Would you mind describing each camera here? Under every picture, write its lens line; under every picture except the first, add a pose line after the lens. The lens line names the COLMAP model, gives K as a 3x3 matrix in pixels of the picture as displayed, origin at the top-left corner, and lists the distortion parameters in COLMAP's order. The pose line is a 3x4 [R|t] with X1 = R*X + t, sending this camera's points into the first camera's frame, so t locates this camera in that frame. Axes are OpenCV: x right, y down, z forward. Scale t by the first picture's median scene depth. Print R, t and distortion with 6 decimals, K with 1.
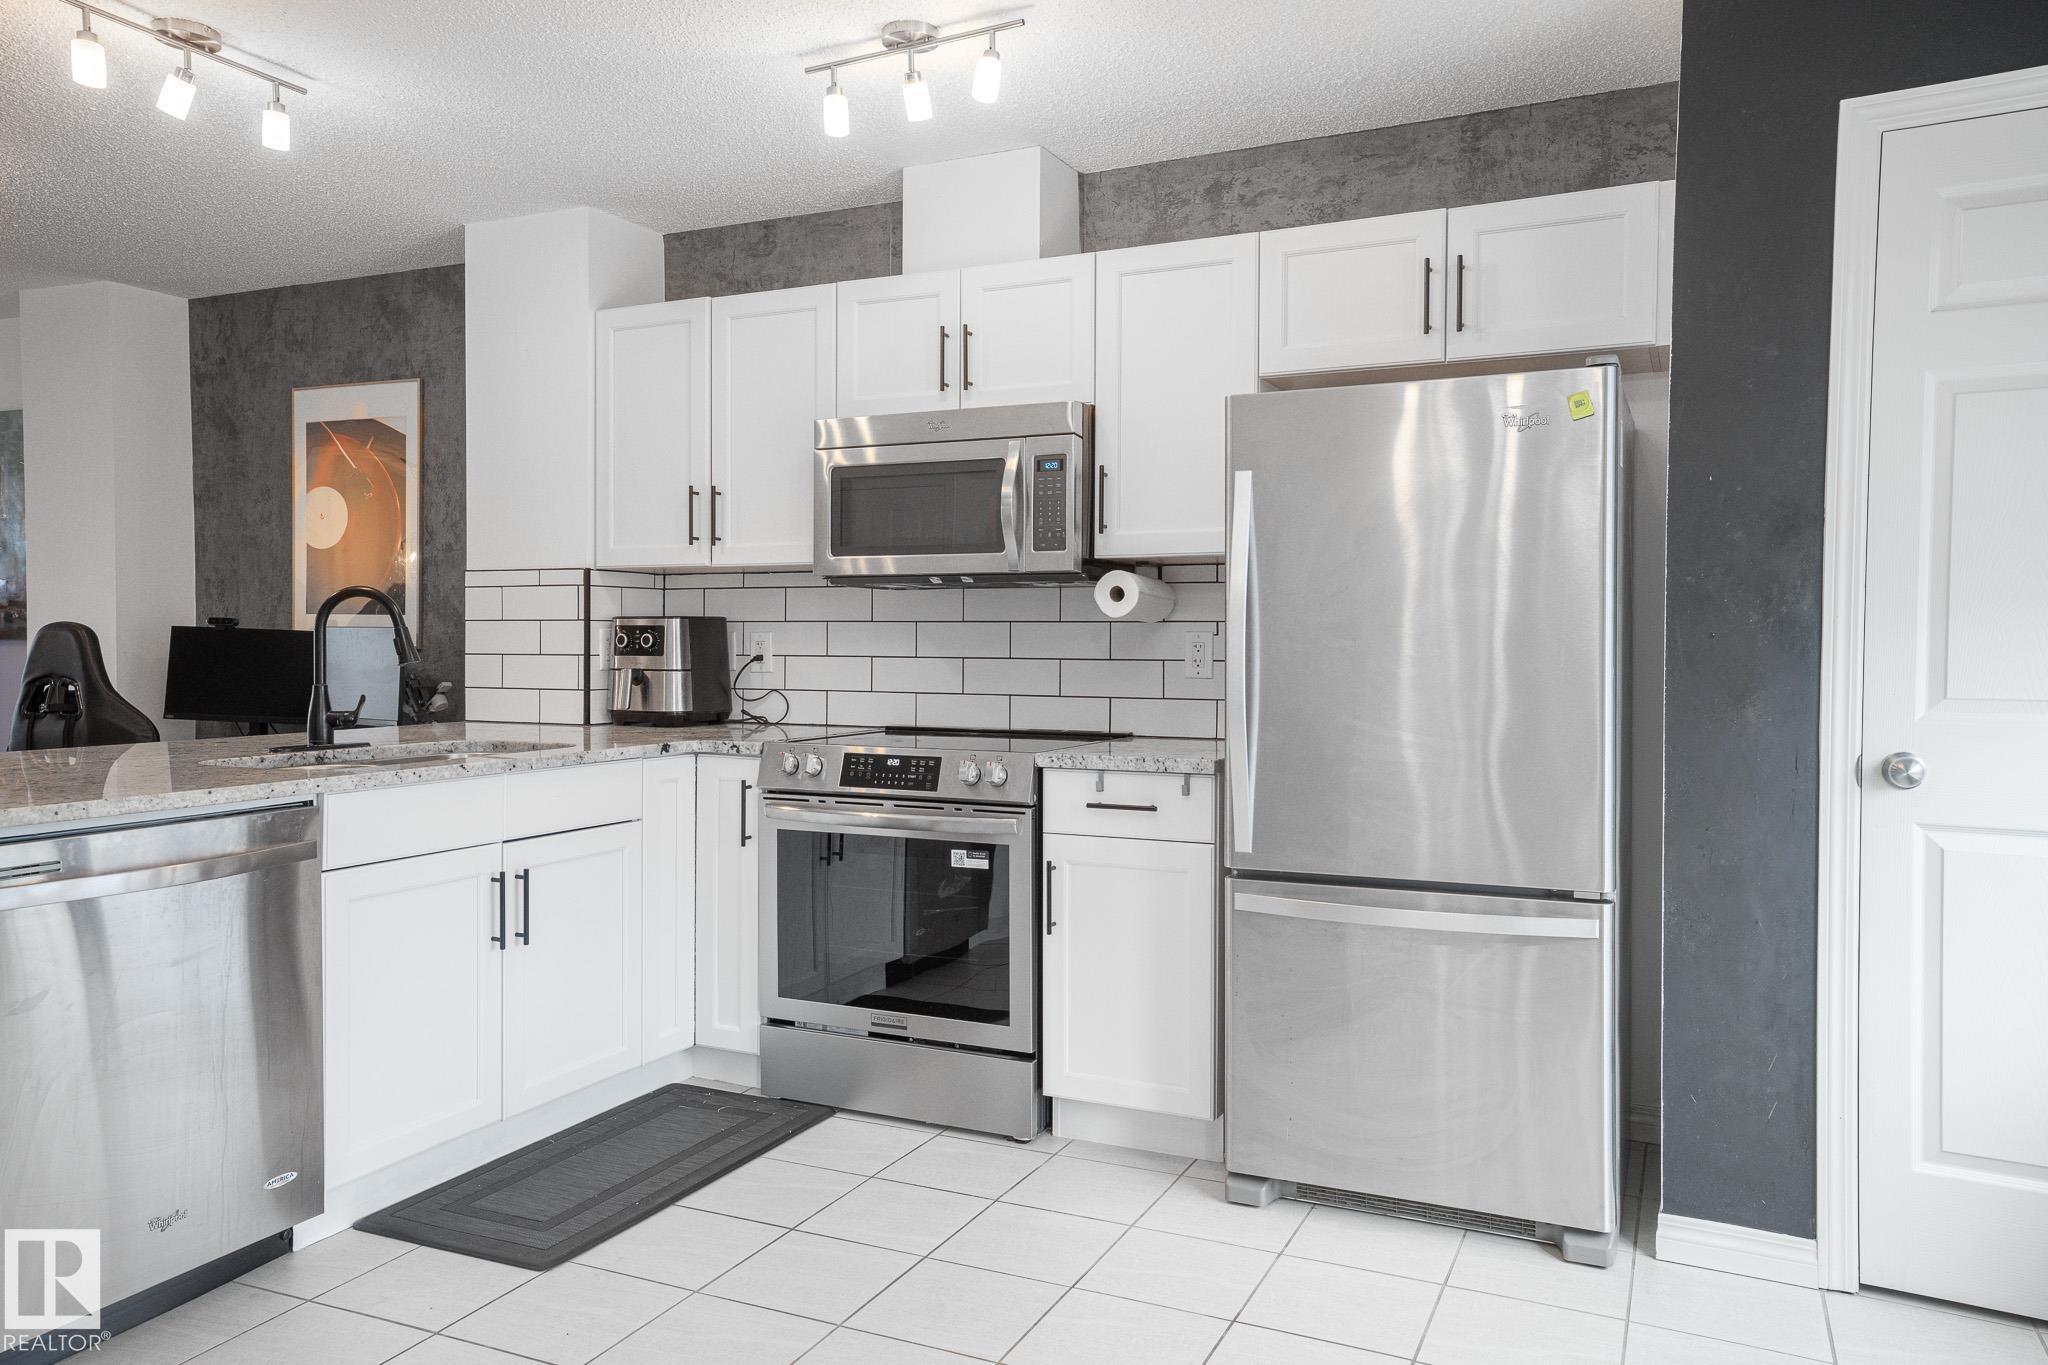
lens RADIAL K [[1454.6, 0, 1024.5], [0, 1454.6, 673.9], [0, 0, 1]] dist [0.008470, 0.068856]
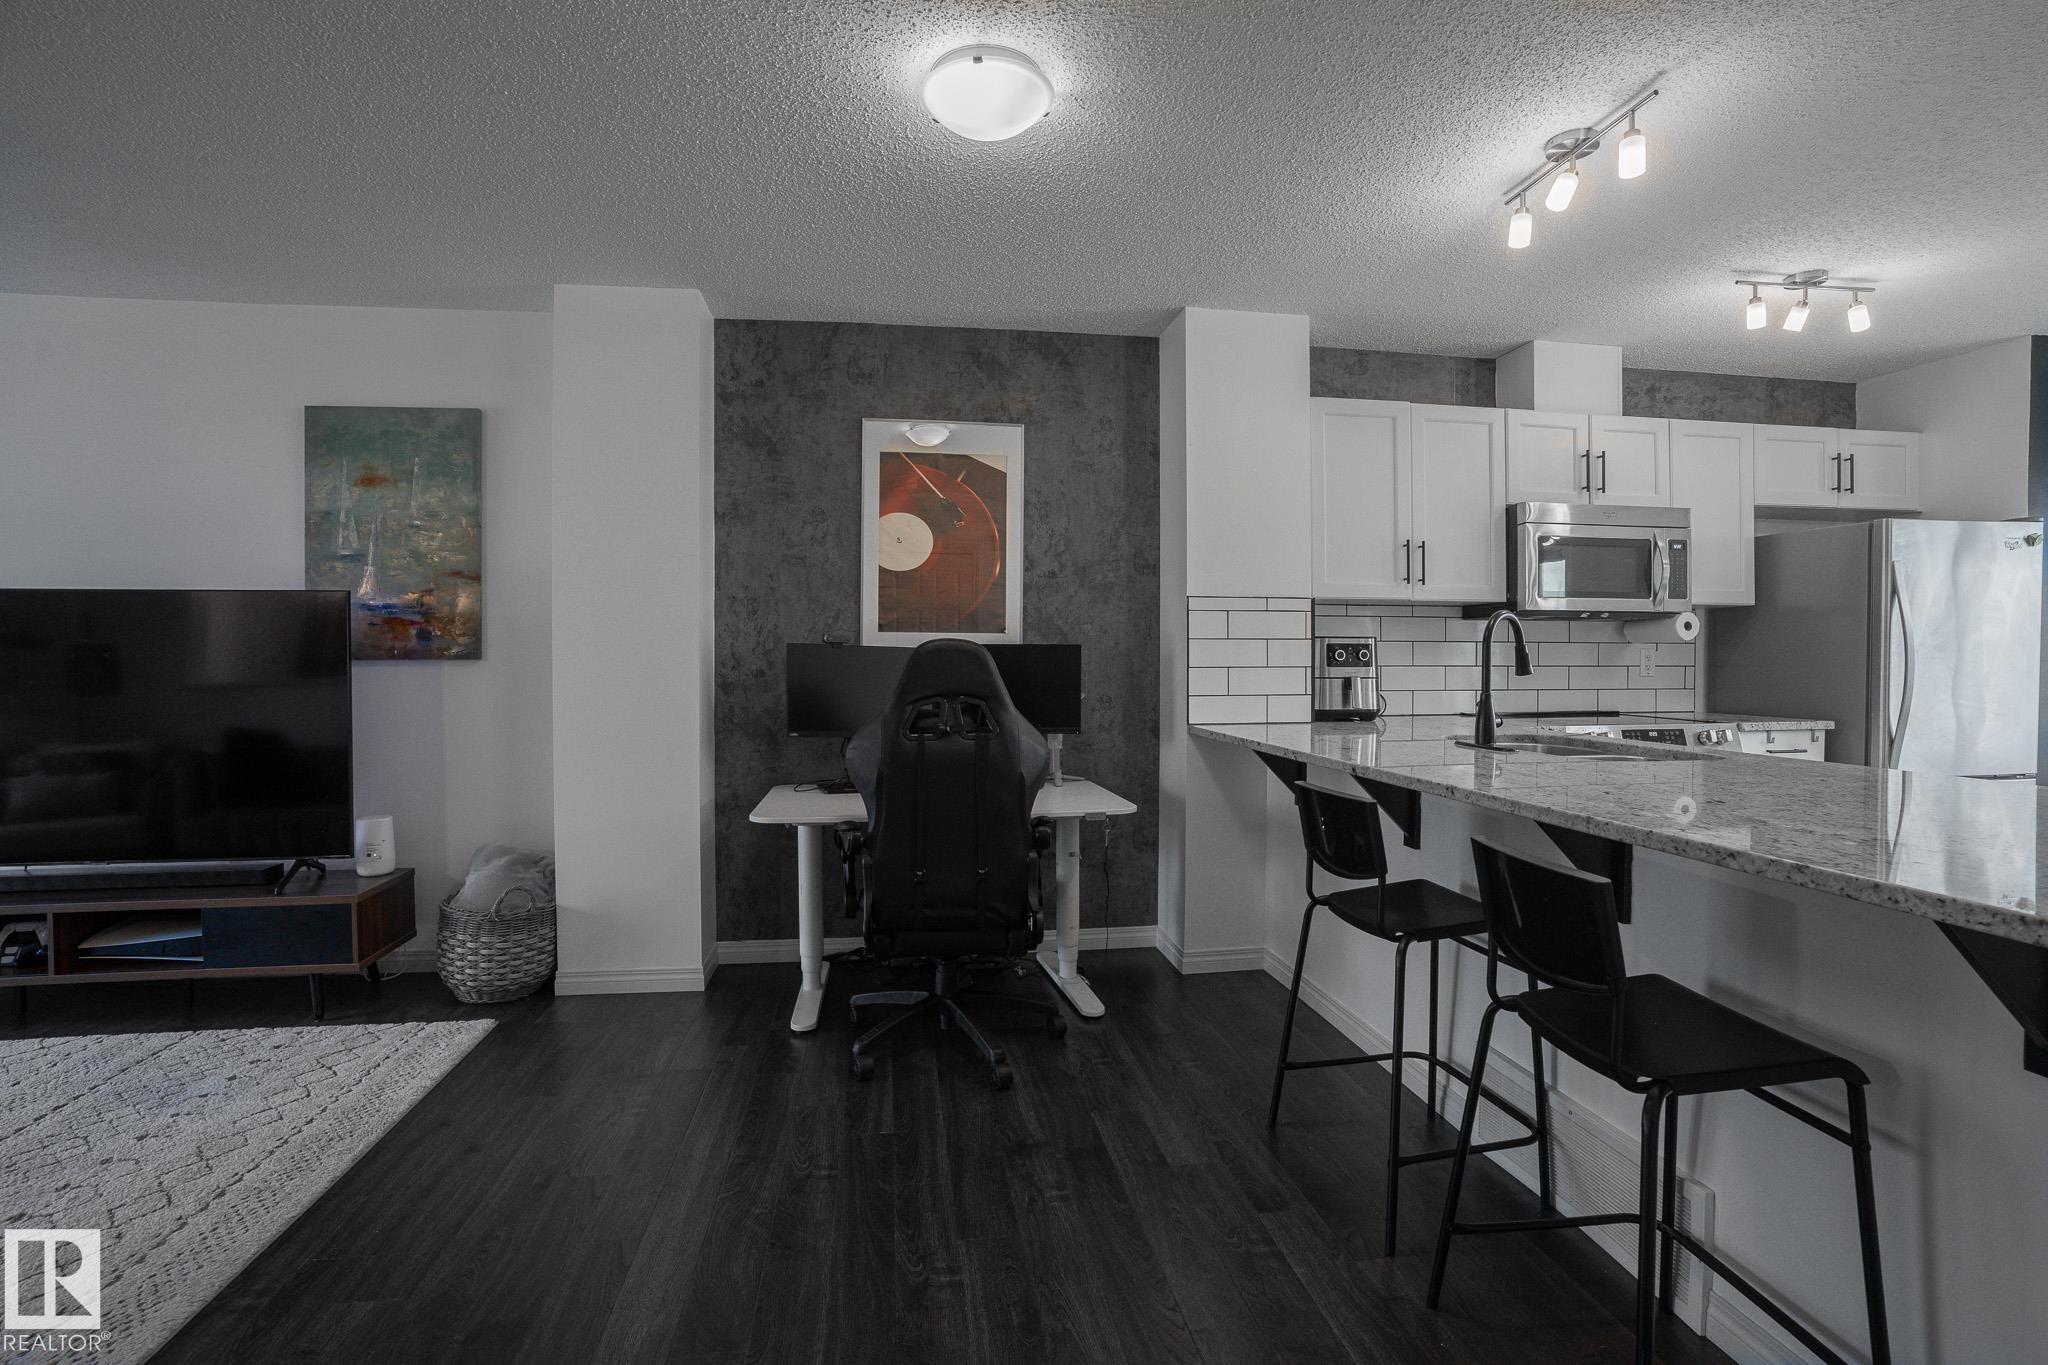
lens RADIAL K [[946.9, 0, 1024.9], [0, 946.9, 678.1], [0, 0, 1]] dist [-0.085497, 0.034904]
pose [[0.833058, -0.017055, 0.552923, -1.097107], [0.017001, 0.999842, 0.005226, -0.013404], [-0.552925, 0.005047, 0.833216, 0.527993]]
